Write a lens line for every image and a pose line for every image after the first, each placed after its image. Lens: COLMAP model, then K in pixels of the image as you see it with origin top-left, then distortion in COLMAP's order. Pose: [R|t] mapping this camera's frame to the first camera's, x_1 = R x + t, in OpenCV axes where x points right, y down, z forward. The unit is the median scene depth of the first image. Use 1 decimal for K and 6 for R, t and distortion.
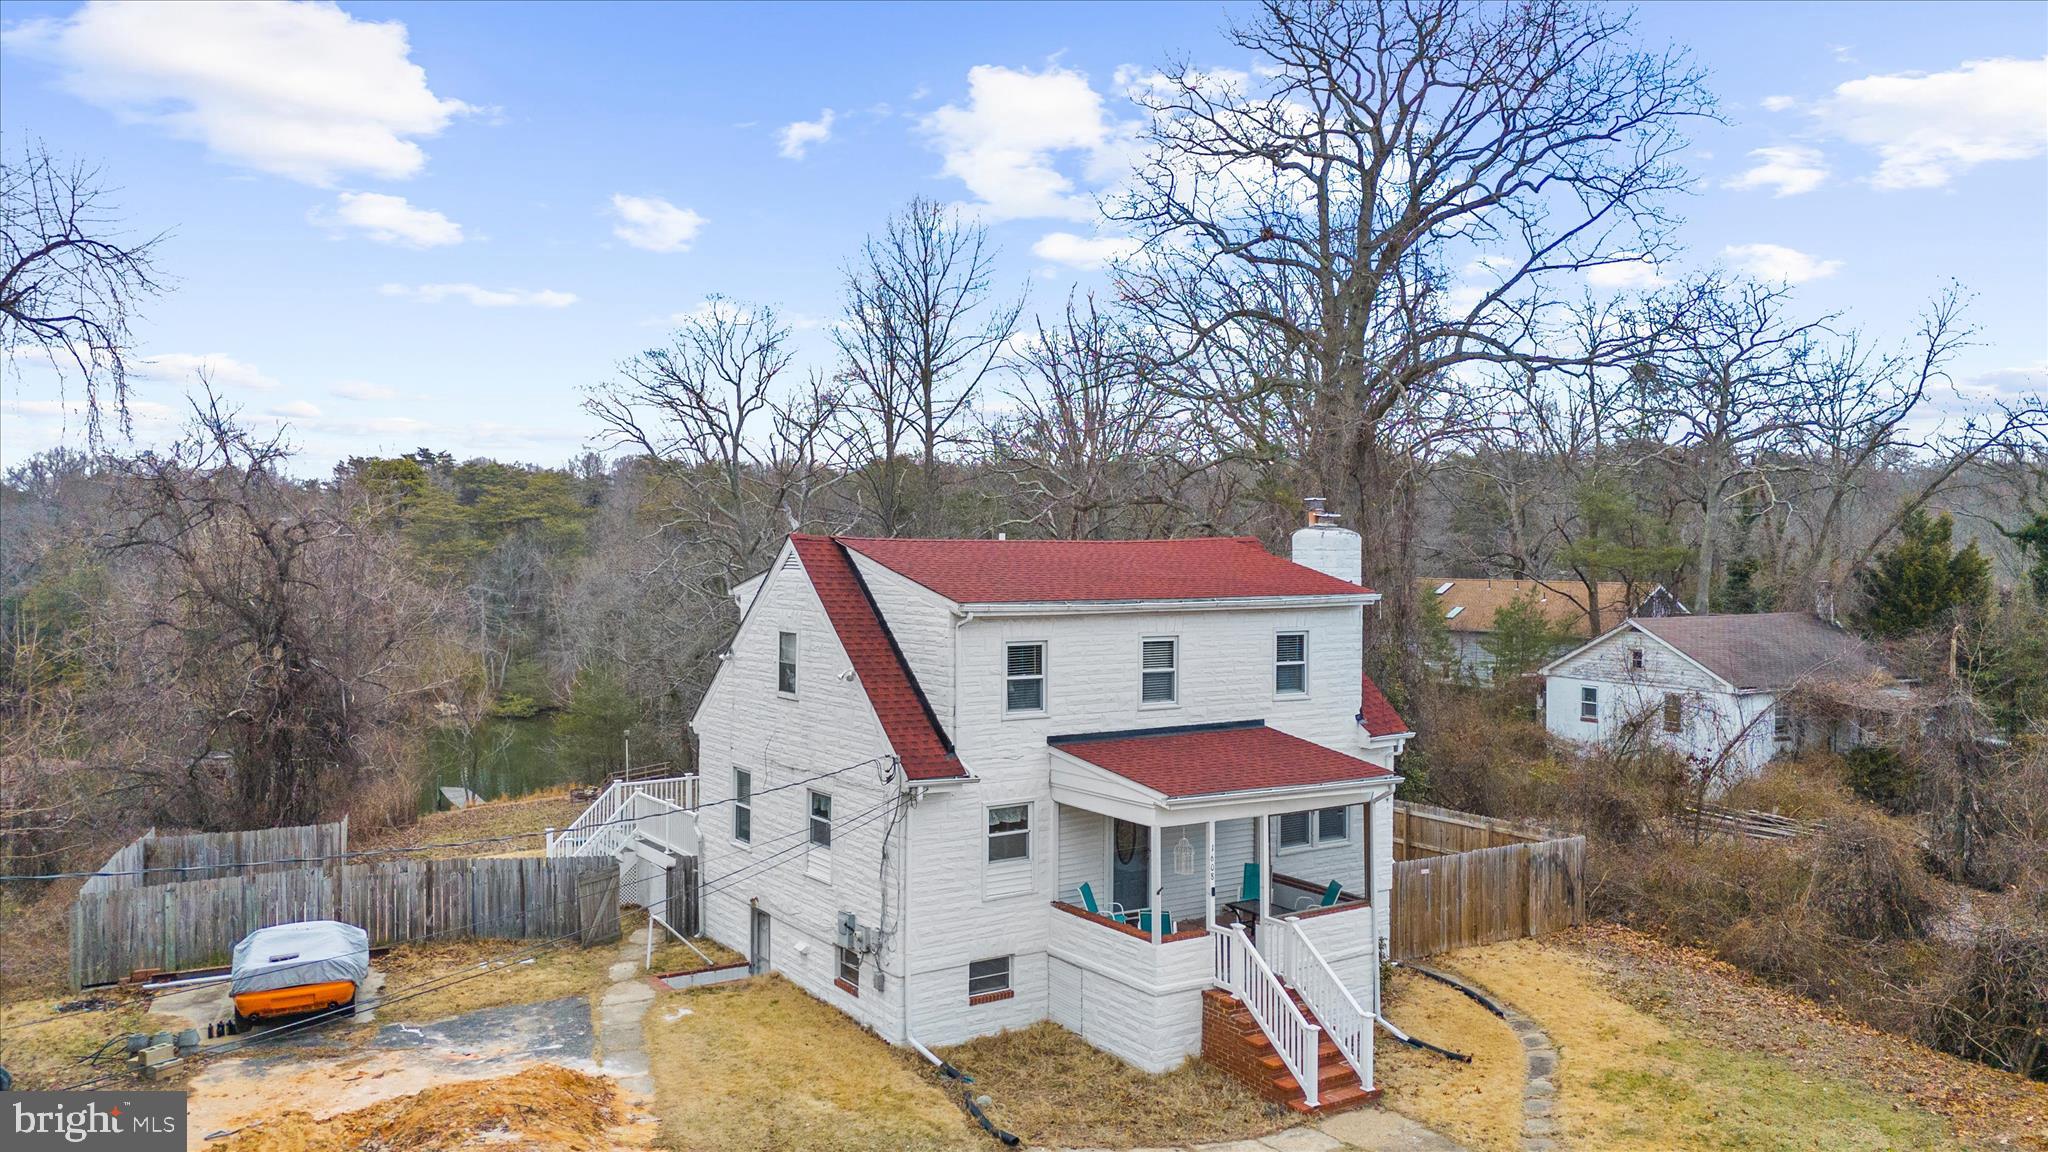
lens RADIAL K [[1552.4, 0, 1024.0], [0, 1552.4, 576.0], [0, 0, 1]] dist [0.067644, -0.046996]
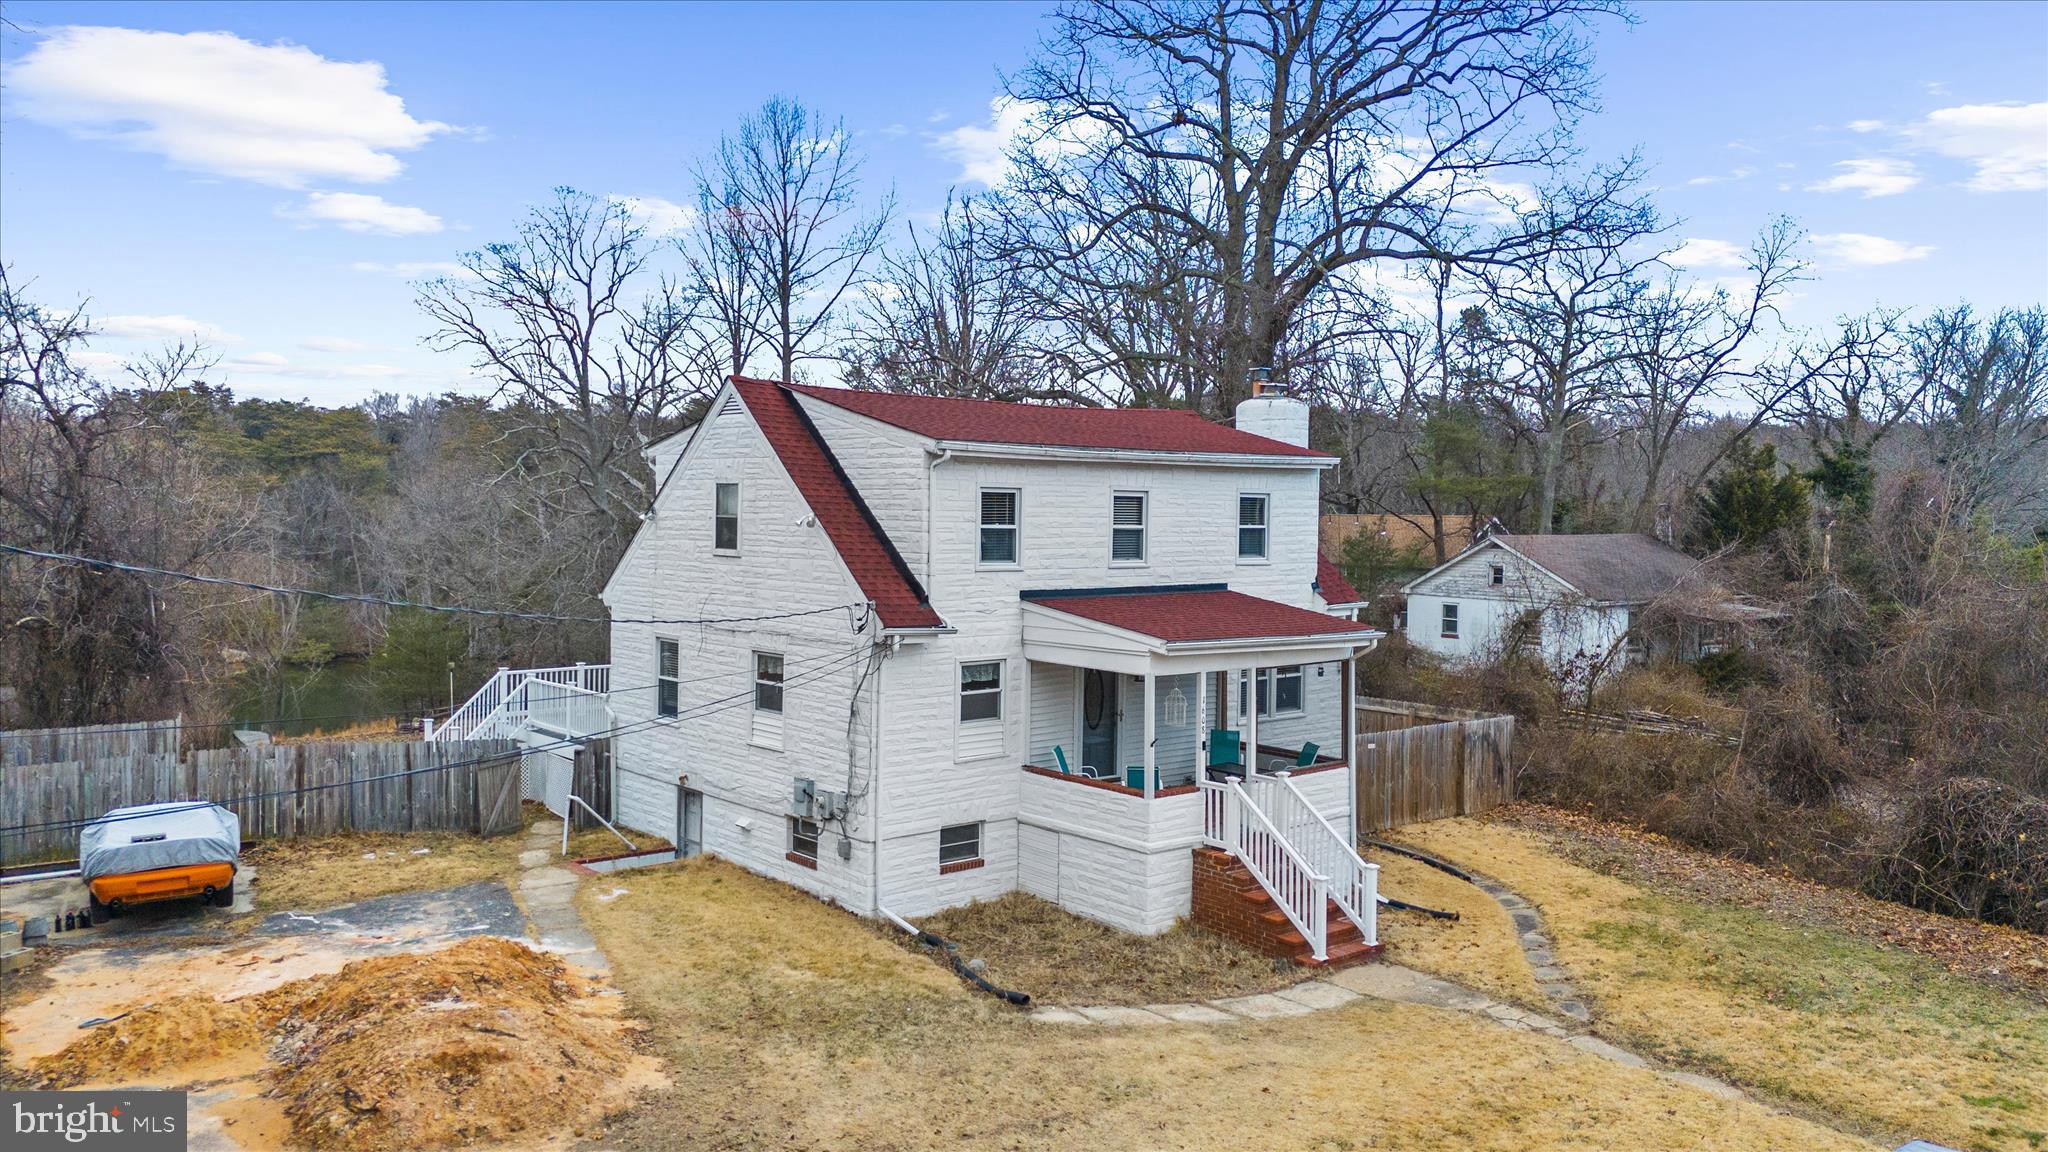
lens RADIAL K [[1527.7, 0, 1024.0], [0, 1527.7, 576.0], [0, 0, 1]] dist [0.100085, -0.105925]
pose [[0.991699, 0.005270, 0.128473, -0.097221], [-0.008166, 0.999724, 0.022028, 0.071447], [-0.128321, -0.022894, 0.991468, 0.082745]]
